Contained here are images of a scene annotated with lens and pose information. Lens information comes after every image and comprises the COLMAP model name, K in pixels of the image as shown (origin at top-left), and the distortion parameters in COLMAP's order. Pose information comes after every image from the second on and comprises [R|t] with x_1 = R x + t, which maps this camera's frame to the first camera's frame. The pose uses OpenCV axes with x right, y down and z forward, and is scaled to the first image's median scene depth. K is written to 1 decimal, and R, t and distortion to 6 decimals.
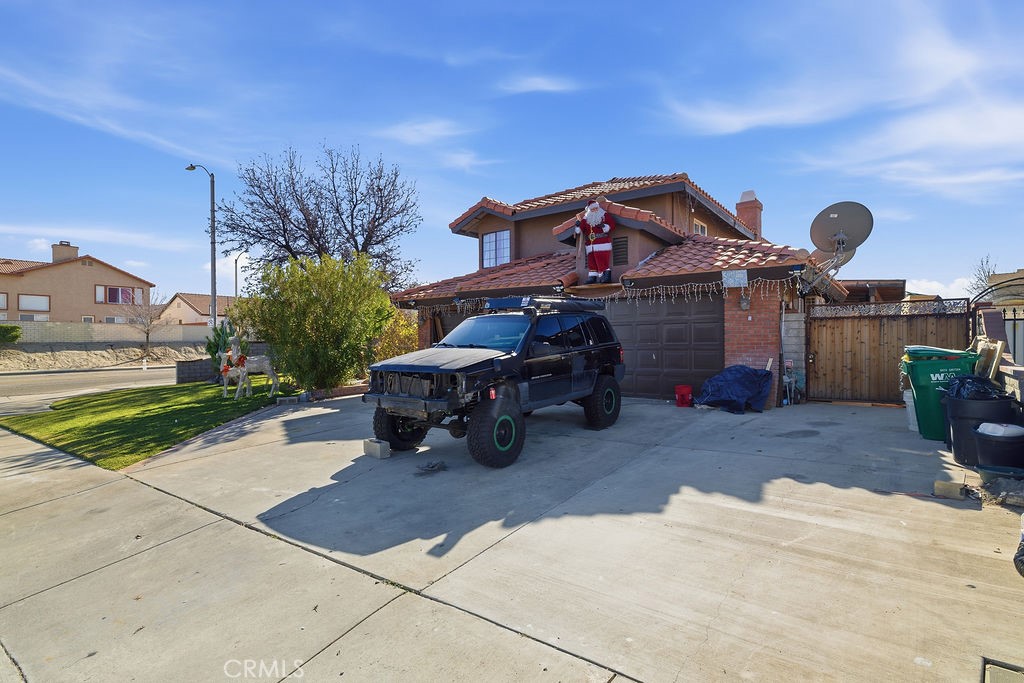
lens RADIAL K [[529.3, 0, 510.8], [0, 529.3, 342.0], [0, 0, 1]] dist [-0.007646, -0.000305]
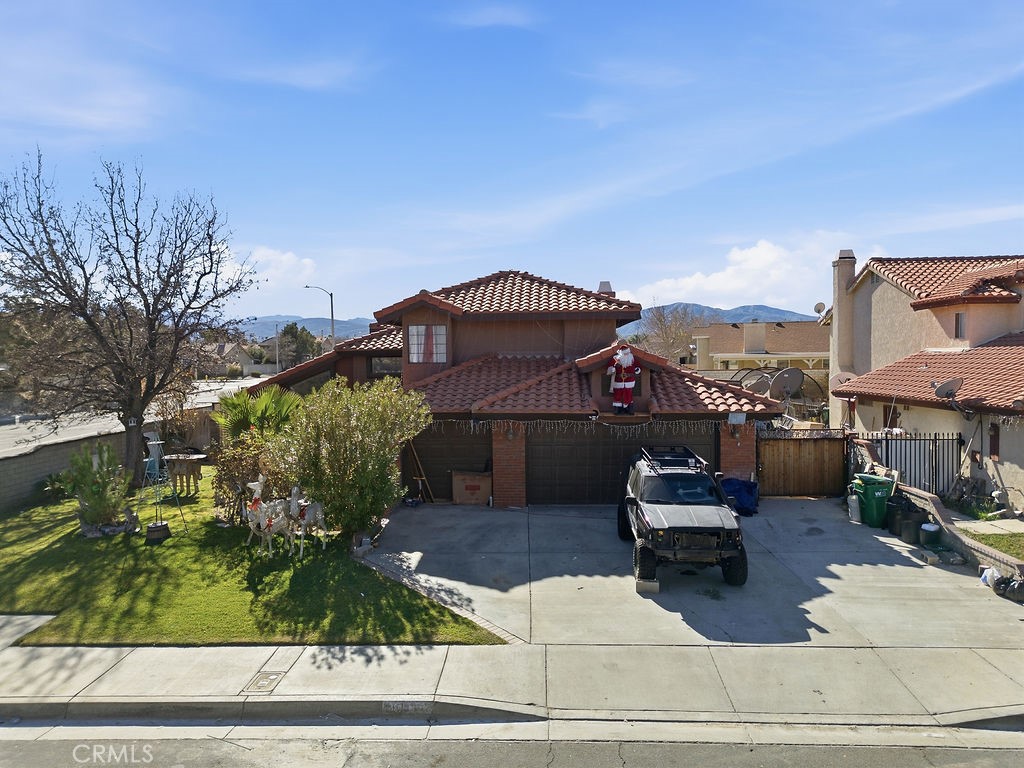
lens RADIAL K [[728.9, 0, 514.7], [0, 728.9, 383.0], [0, 0, 1]] dist [0.010345, -0.002719]
pose [[0.822402, -0.023621, 0.568417, -1.136783], [0.000251, 0.999153, 0.041158, -0.287528], [-0.568907, -0.033705, 0.821711, -0.253440]]
